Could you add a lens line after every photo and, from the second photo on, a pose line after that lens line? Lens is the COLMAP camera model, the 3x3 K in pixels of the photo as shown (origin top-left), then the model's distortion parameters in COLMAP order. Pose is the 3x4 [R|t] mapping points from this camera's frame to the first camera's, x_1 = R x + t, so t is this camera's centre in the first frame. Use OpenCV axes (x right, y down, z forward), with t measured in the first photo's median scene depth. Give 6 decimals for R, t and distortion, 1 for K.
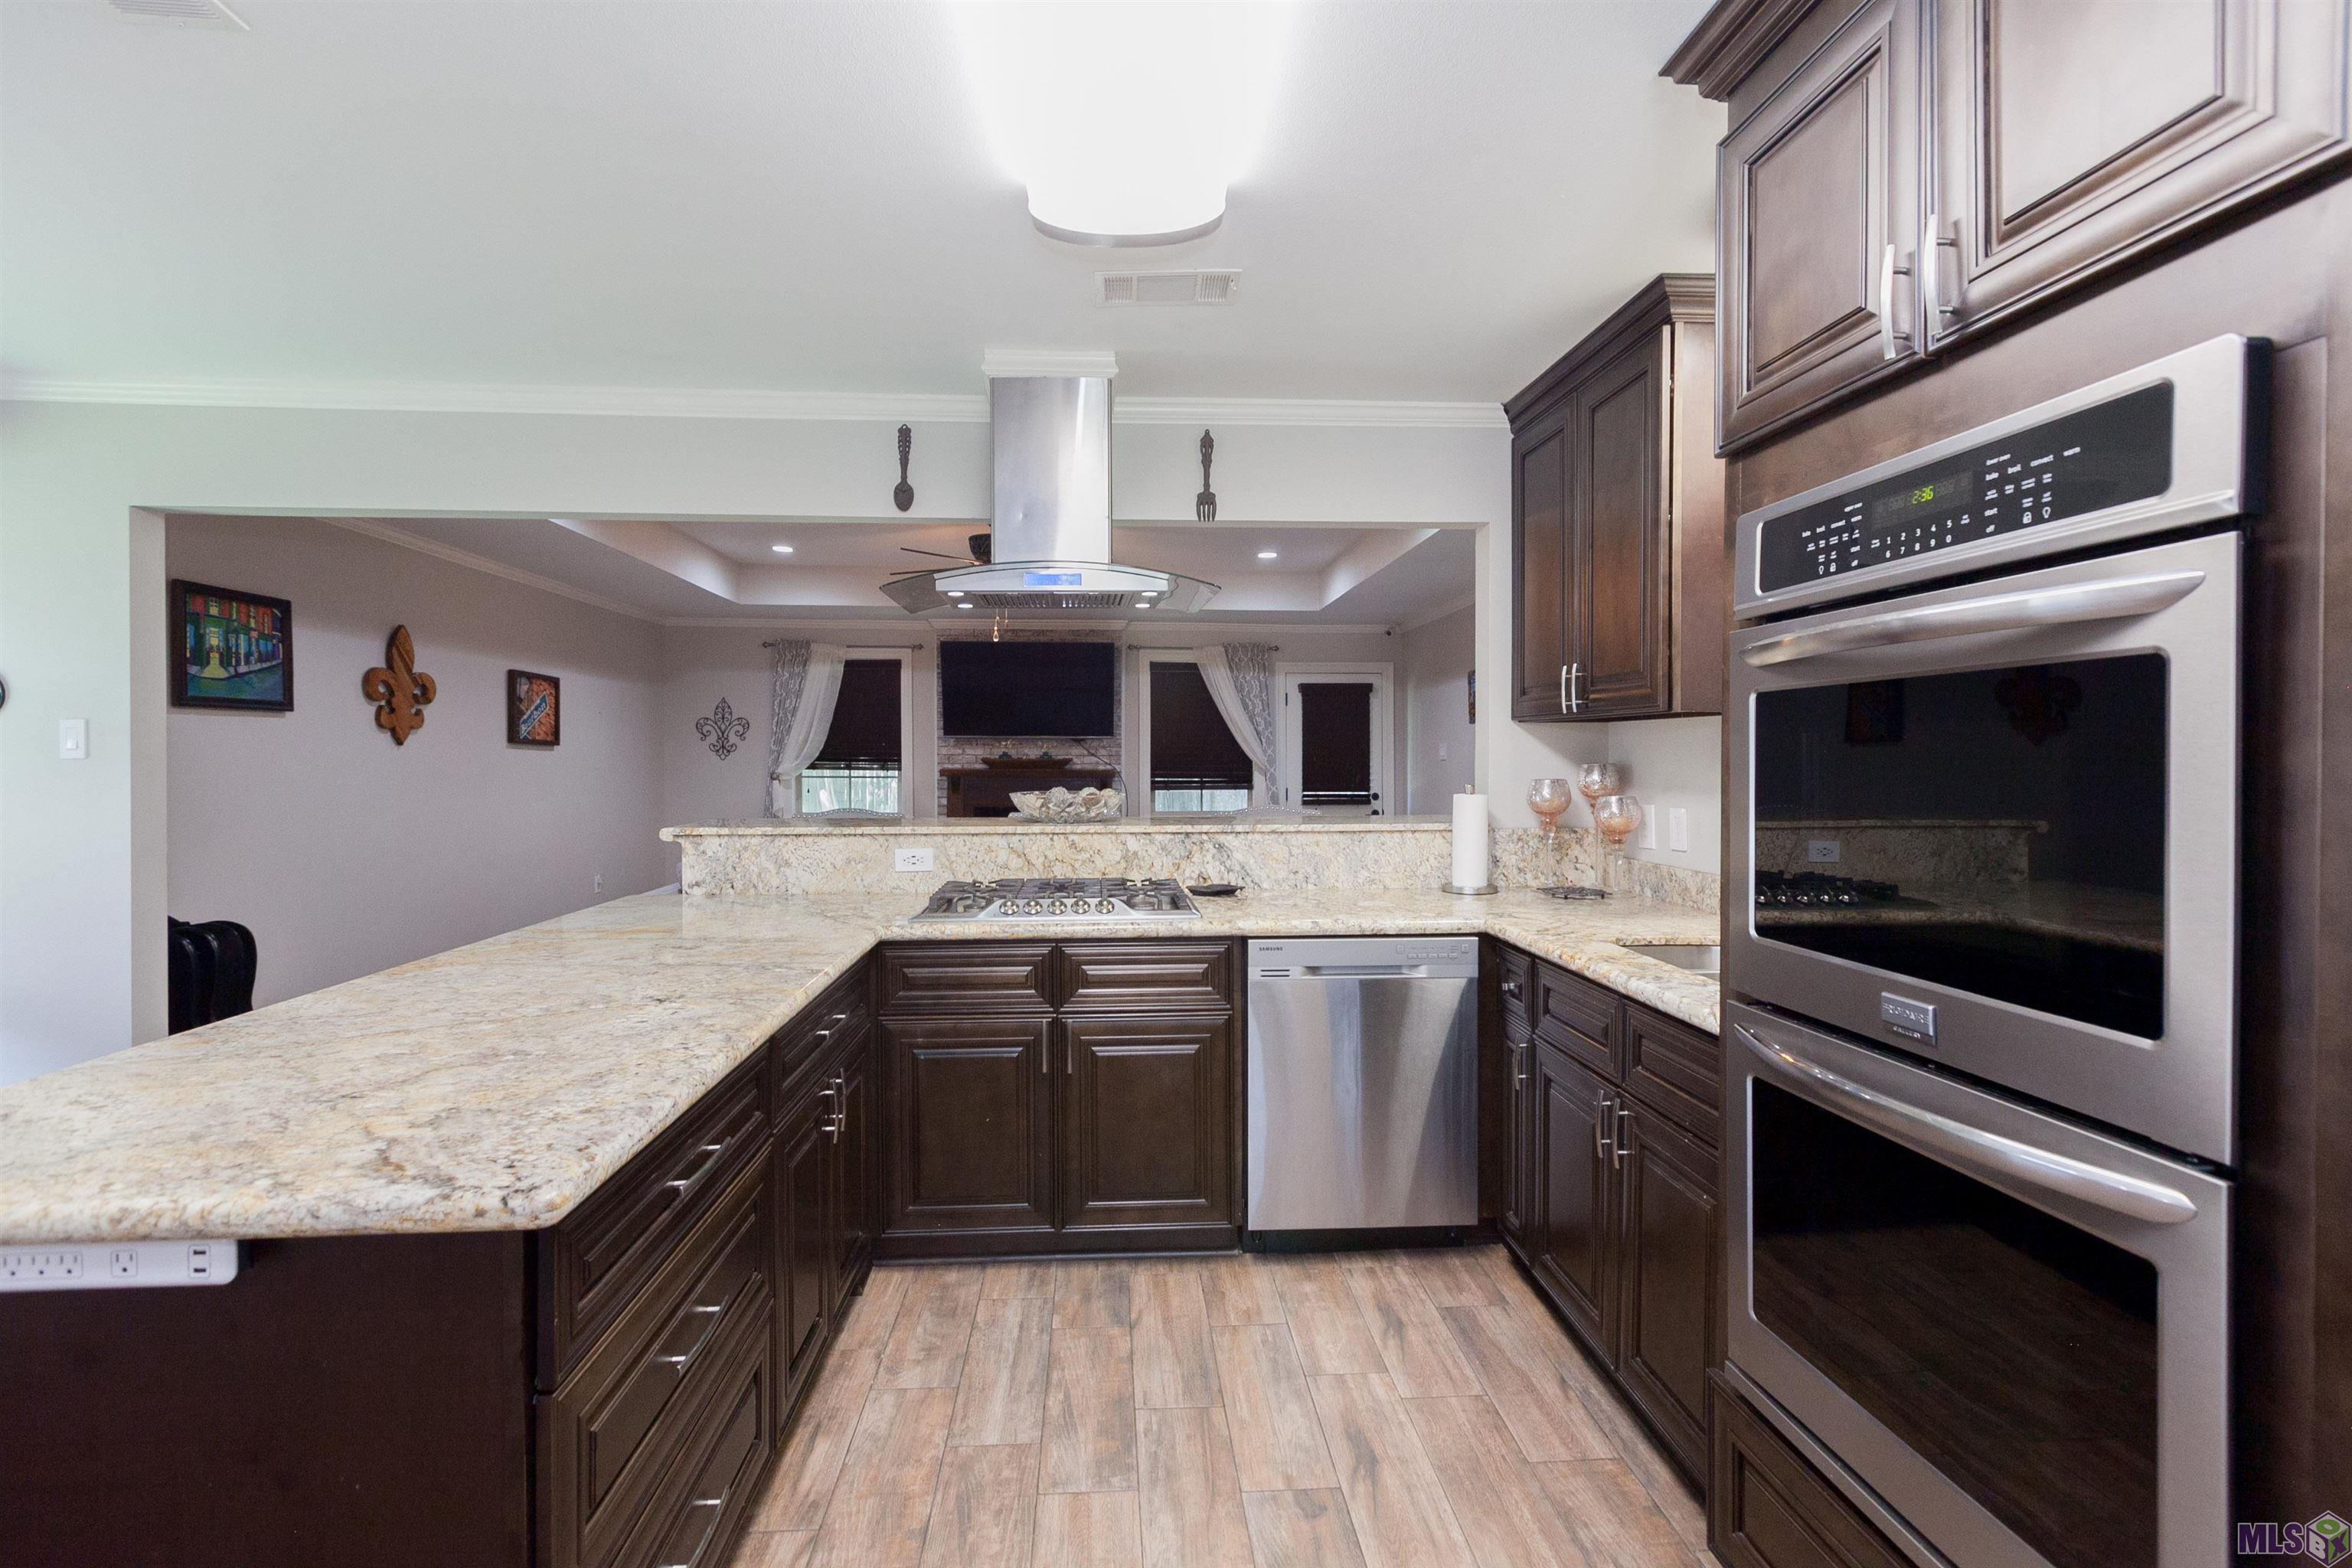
lens RADIAL K [[1071.7, 0, 1167.9], [0, 1071.7, 766.8], [0, 0, 1]] dist [0.000177, 0.000218]
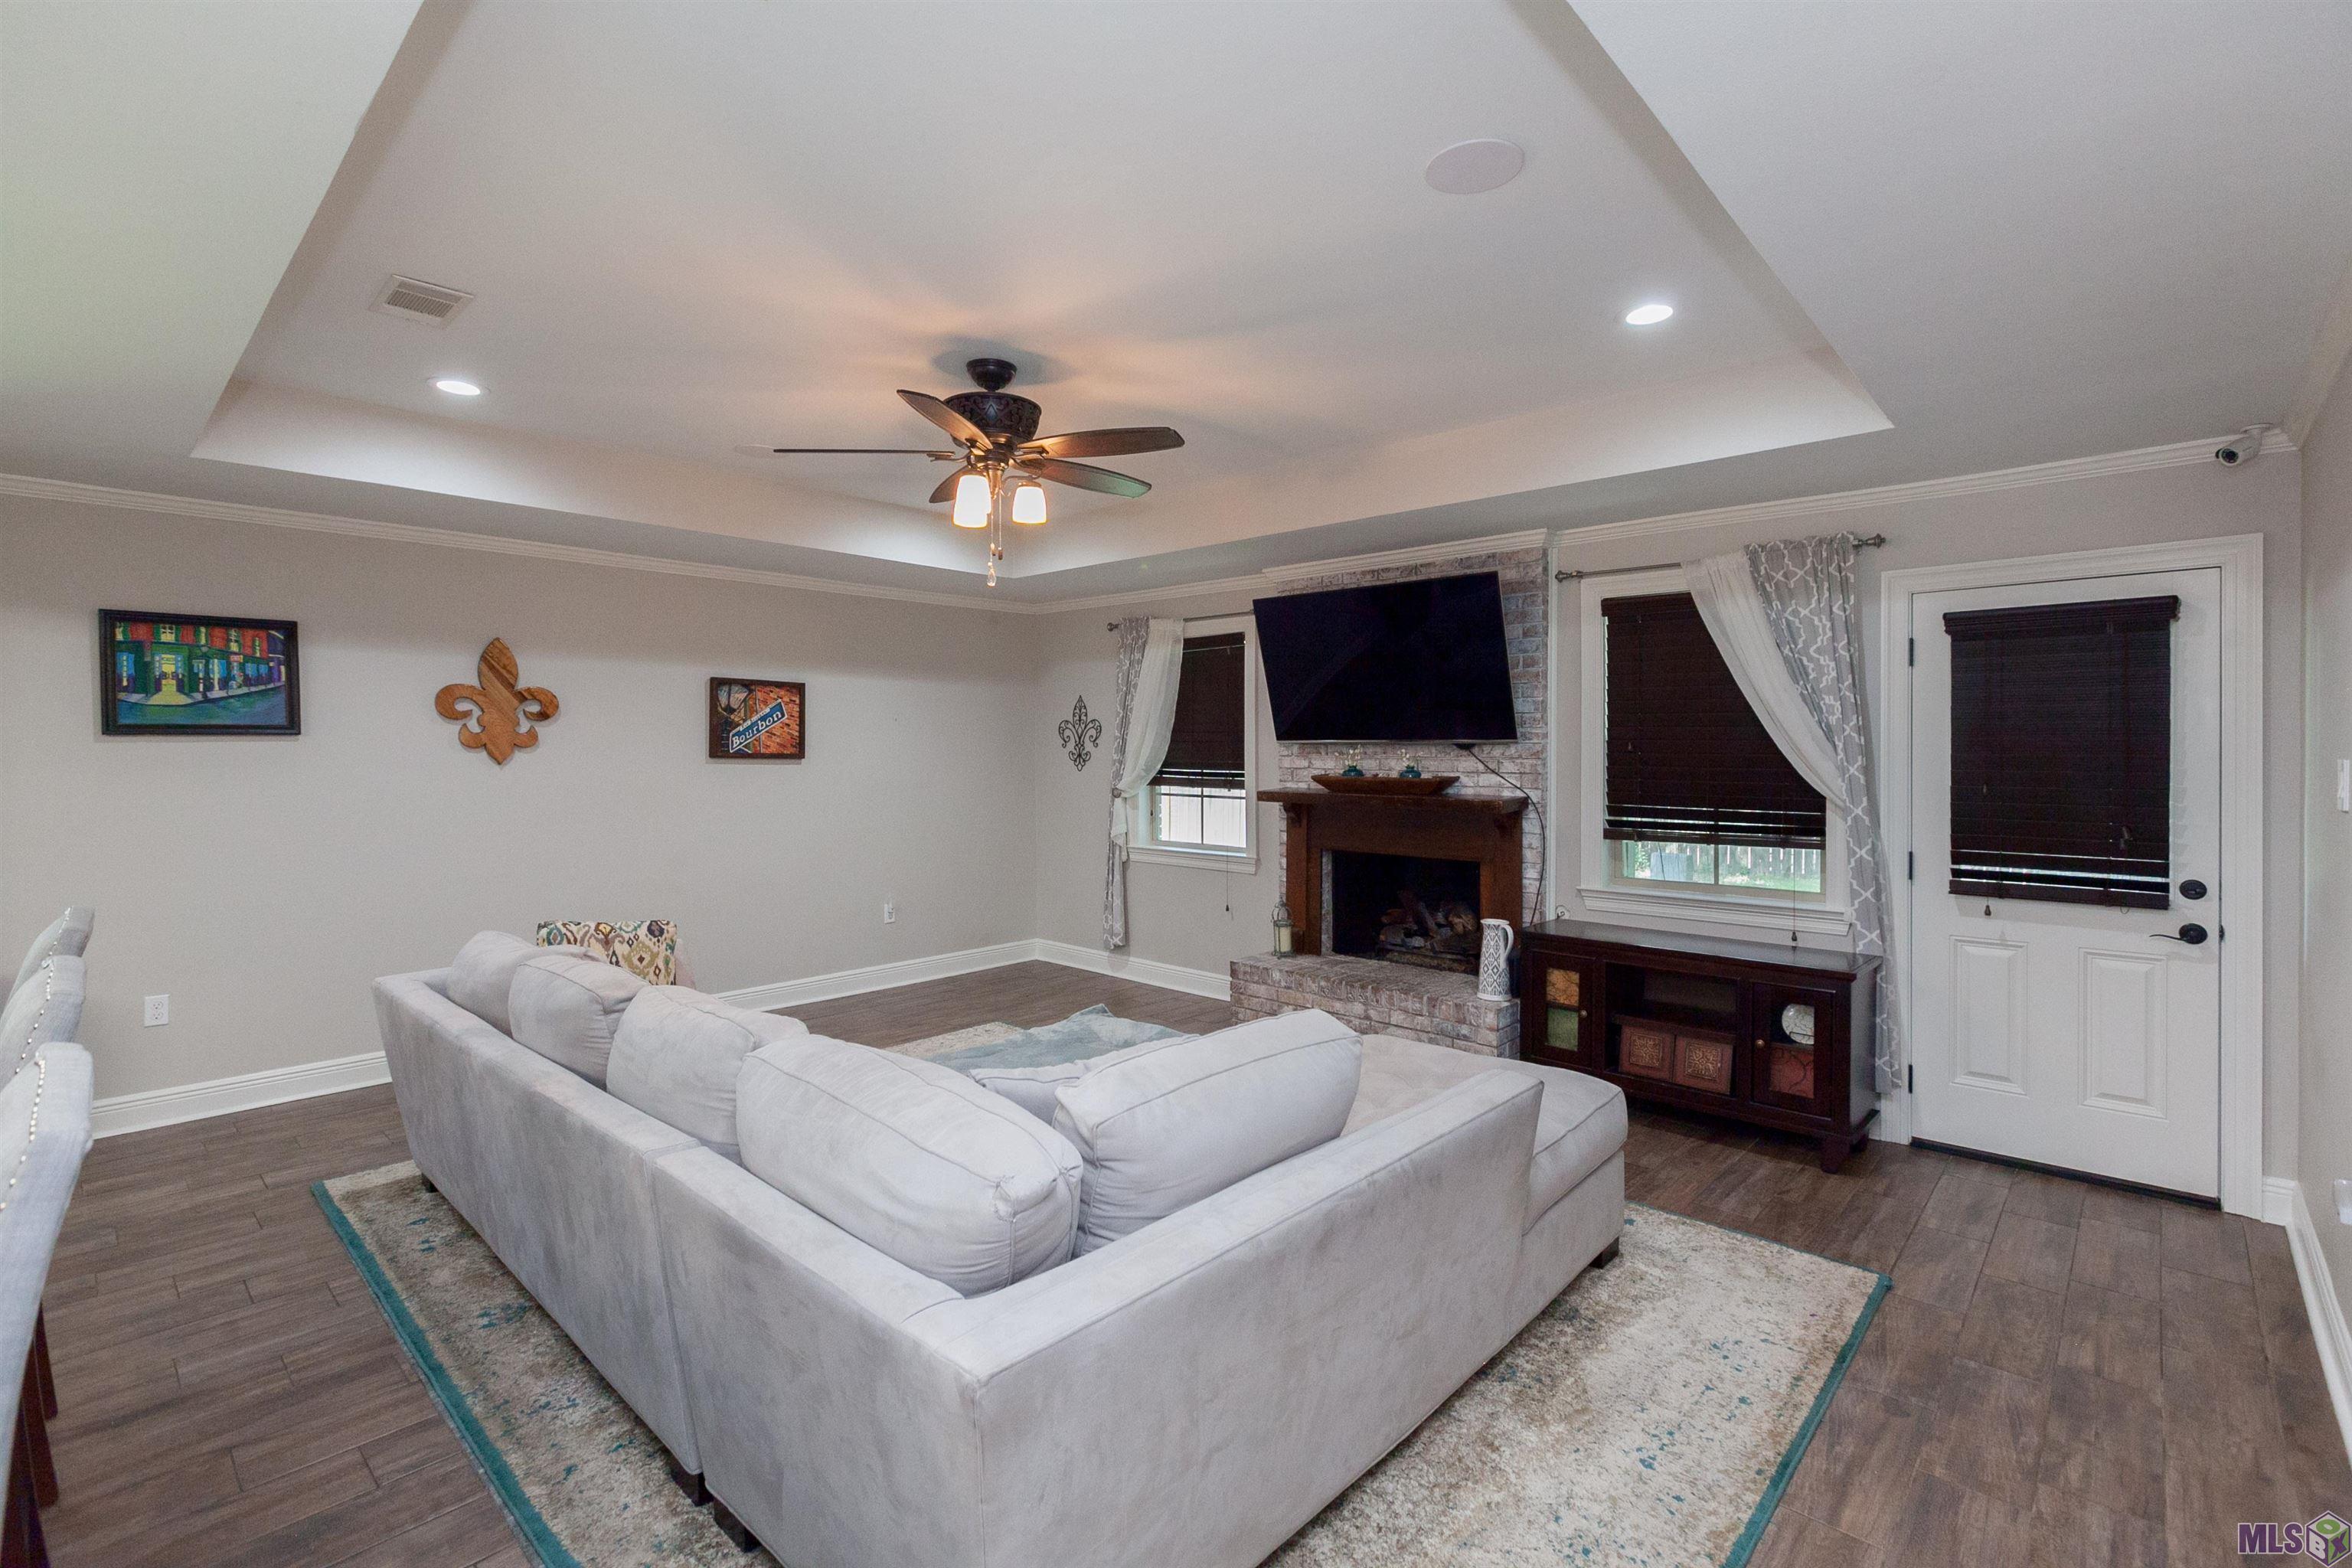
lens RADIAL K [[1071.7, 0, 1167.9], [0, 1071.7, 766.8], [0, 0, 1]] dist [0.000177, 0.000218]
pose [[0.682719, 0.012108, -0.730581, 0.463896], [-0.004367, 0.999912, 0.012490, -0.040825], [0.730668, -0.005337, 0.682712, 0.975581]]
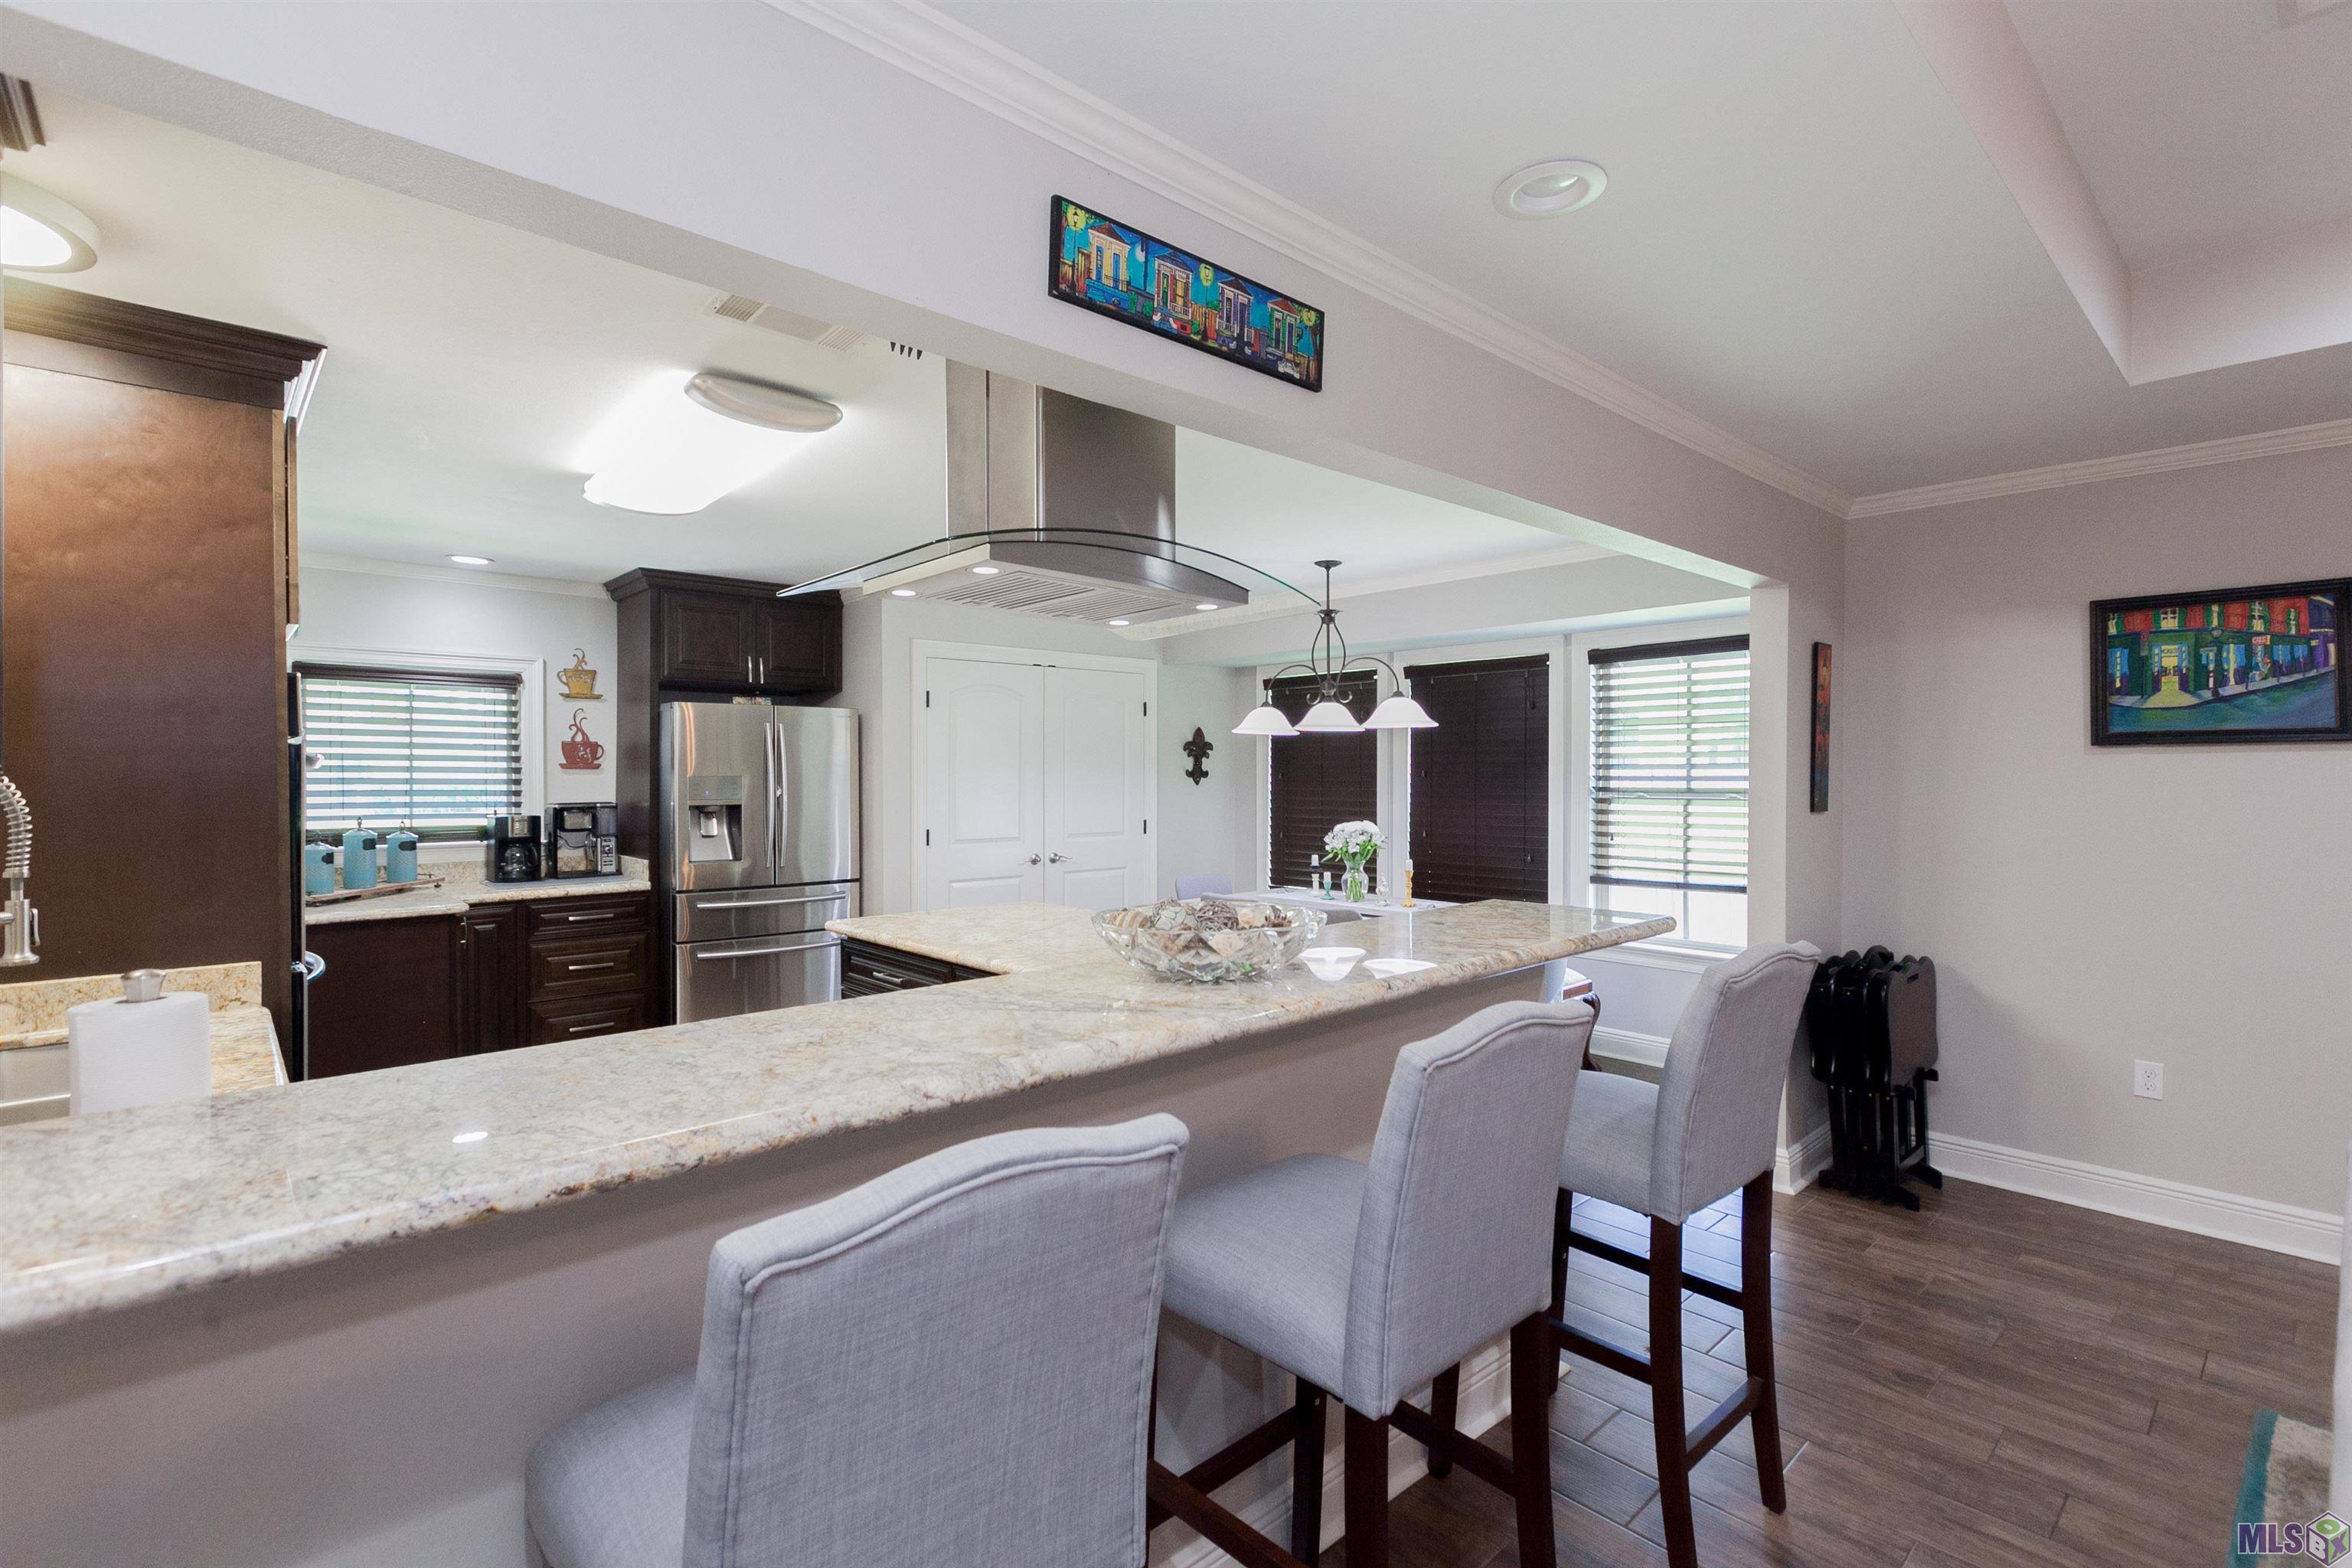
lens RADIAL K [[1067.3, 0, 1186.0], [0, 1067.3, 771.6], [0, 0, 1]] dist [0.002013, 0.000825]
pose [[-0.779909, 0.003855, -0.625881, 0.187551], [-0.003689, 0.999935, 0.010755, -0.039425], [0.625882, 0.010697, -0.779844, 1.139176]]
